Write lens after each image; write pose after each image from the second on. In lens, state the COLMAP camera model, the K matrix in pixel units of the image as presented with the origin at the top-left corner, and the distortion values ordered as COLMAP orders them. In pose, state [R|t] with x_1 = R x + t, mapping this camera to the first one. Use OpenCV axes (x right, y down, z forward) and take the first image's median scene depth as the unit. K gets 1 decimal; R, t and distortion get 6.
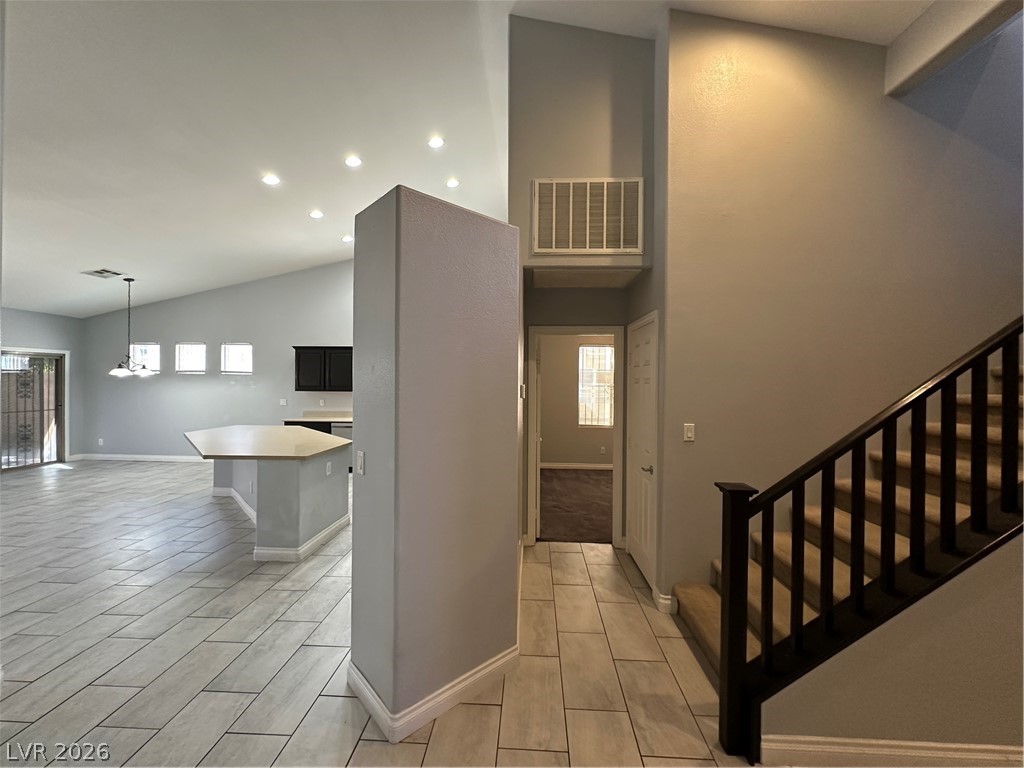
lens RADIAL K [[408.2, 0, 513.3], [0, 408.2, 382.8], [0, 0, 1]] dist [-0.003555, 0.000882]
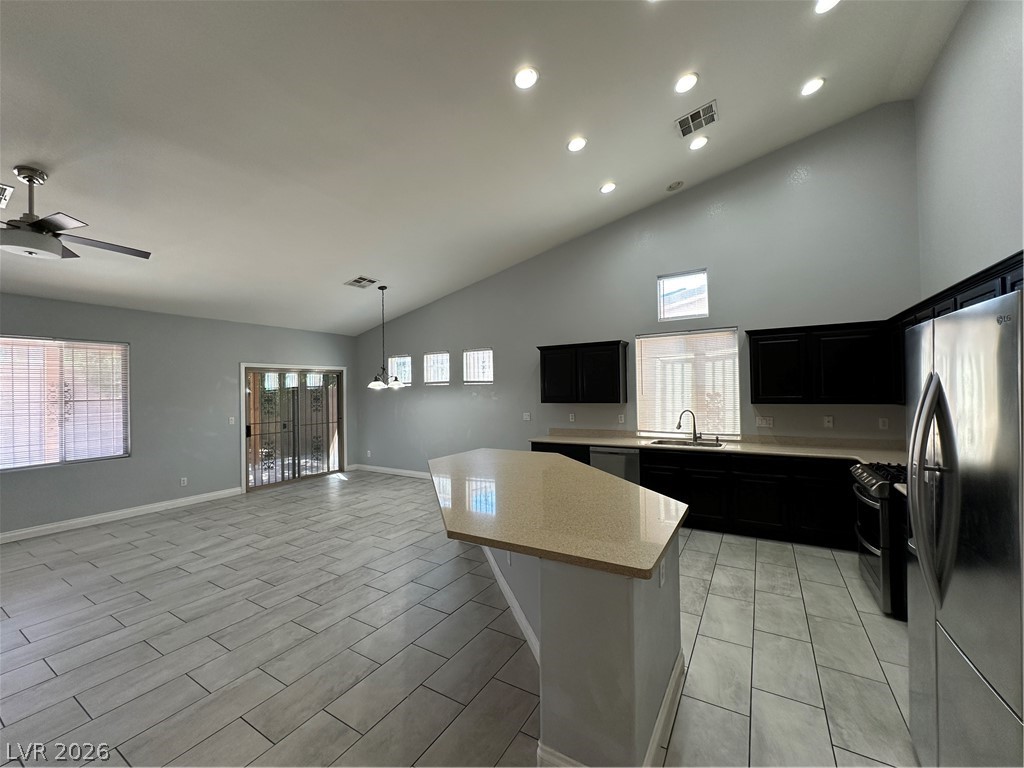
lens RADIAL K [[408.2, 0, 514.0], [0, 408.2, 390.3], [0, 0, 1]] dist [-0.003555, 0.000882]
pose [[0.880869, -0.022306, -0.472834, -0.210139], [0.021450, 0.999744, -0.007201, -0.000158], [0.472873, -0.003799, 0.881122, 0.281074]]
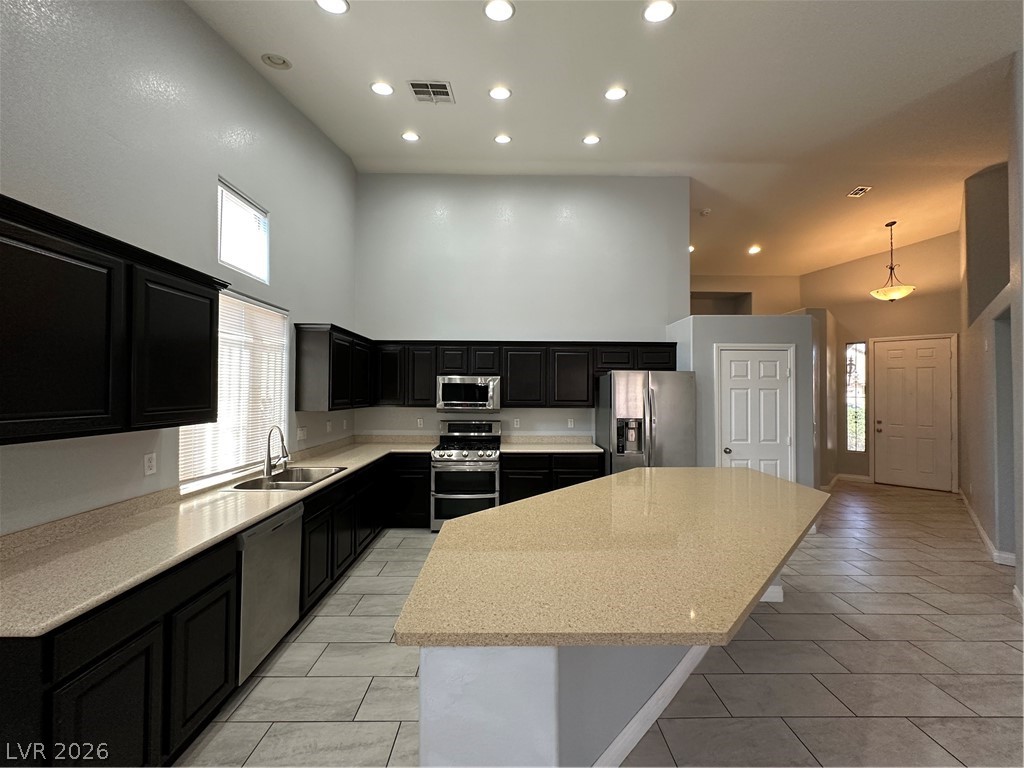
lens RADIAL K [[408.2, 0, 510.9], [0, 408.2, 386.5], [0, 0, 1]] dist [-0.003555, 0.000882]
pose [[-0.054514, 0.005976, 0.998495, -0.716167], [-0.000595, 0.999982, -0.006017, -0.004694], [-0.998513, -0.000922, -0.054510, 0.790675]]
